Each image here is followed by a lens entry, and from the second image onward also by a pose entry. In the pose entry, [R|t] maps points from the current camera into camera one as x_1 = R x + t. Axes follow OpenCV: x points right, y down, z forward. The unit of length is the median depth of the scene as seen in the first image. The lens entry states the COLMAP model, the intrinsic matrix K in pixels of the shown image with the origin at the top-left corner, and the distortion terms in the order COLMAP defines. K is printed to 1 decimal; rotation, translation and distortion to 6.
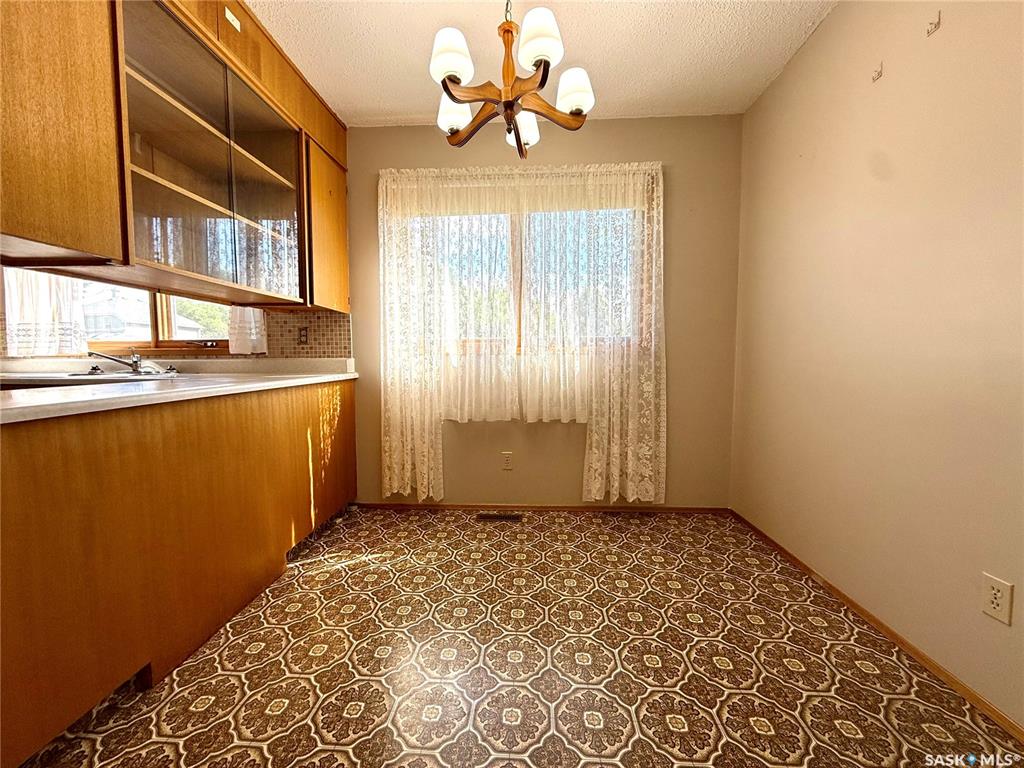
lens RADIAL K [[406.5, 0, 509.5], [0, 406.5, 384.8], [0, 0, 1]] dist [-0.000305, 0.000360]
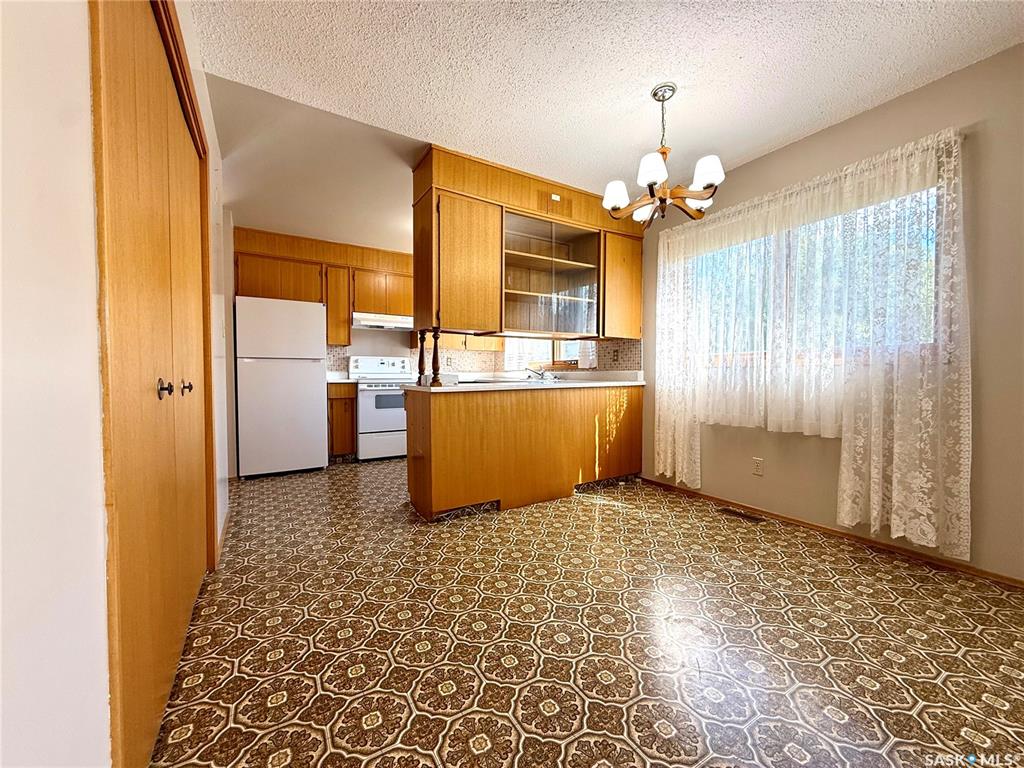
lens RADIAL K [[406.5, 0, 509.5], [0, 406.5, 384.8], [0, 0, 1]] dist [-0.000305, 0.000360]
pose [[0.561940, 0.025873, -0.826773, 0.554340], [-0.052943, 0.998586, -0.004734, 0.014131], [0.825482, 0.046432, 0.562515, -0.160226]]
